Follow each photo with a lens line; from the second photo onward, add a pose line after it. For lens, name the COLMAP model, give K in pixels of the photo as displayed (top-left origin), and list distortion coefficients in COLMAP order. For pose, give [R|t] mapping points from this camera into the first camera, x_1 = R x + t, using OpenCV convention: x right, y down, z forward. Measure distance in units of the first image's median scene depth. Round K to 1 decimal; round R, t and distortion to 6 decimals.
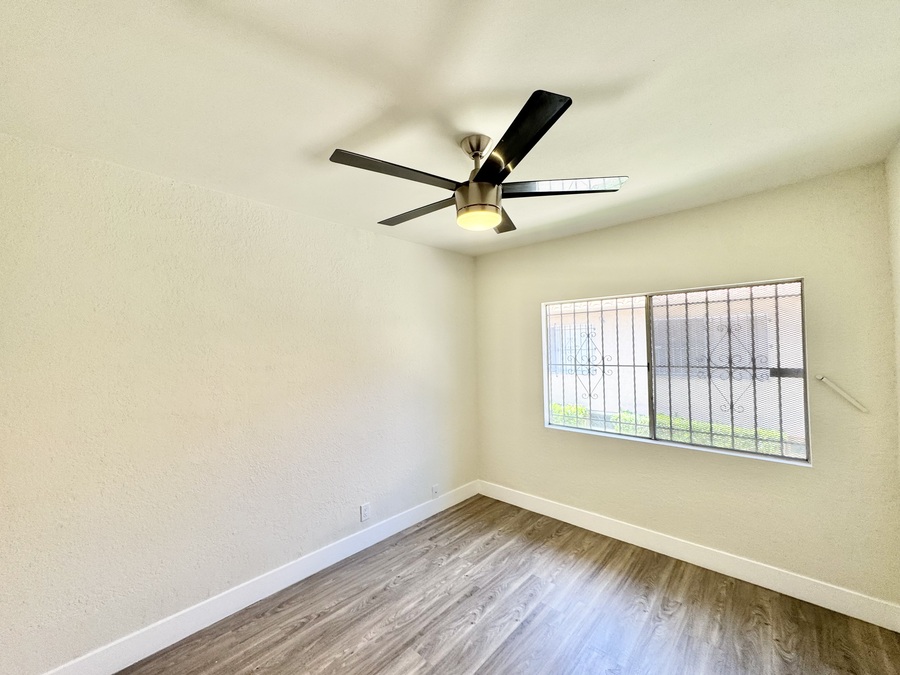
lens RADIAL K [[359.4, 0, 450.3], [0, 359.4, 337.0], [0, 0, 1]] dist [-0.001710, 0.000023]
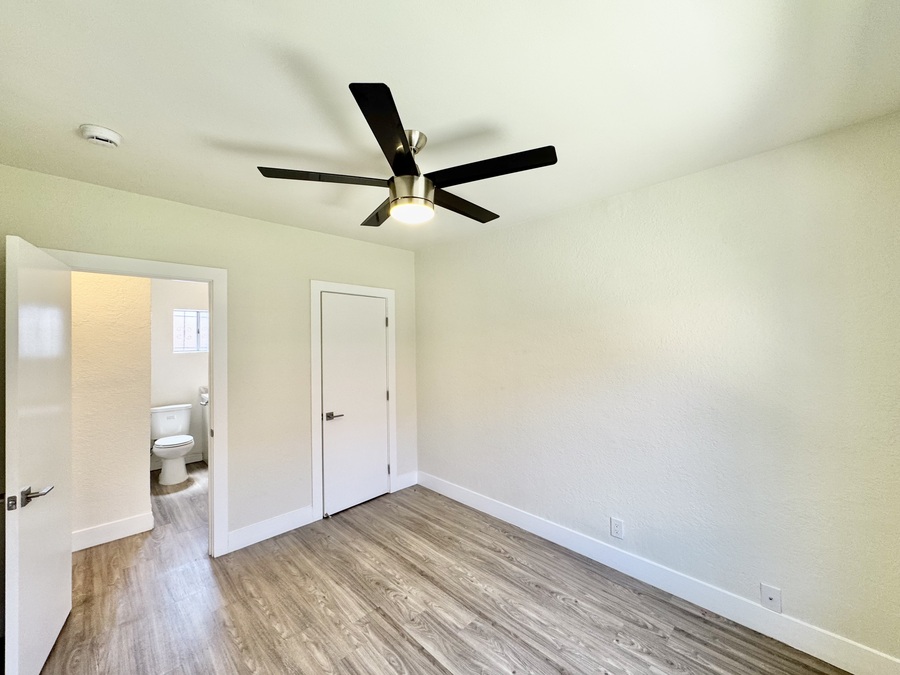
lens RADIAL K [[359.4, 0, 450.3], [0, 359.4, 337.0], [0, 0, 1]] dist [-0.001710, 0.000023]
pose [[-0.050854, 0.007010, -0.998681, 0.828624], [0.041822, 0.999113, 0.004884, 0.010756], [0.997830, -0.041518, -0.051102, 0.861788]]
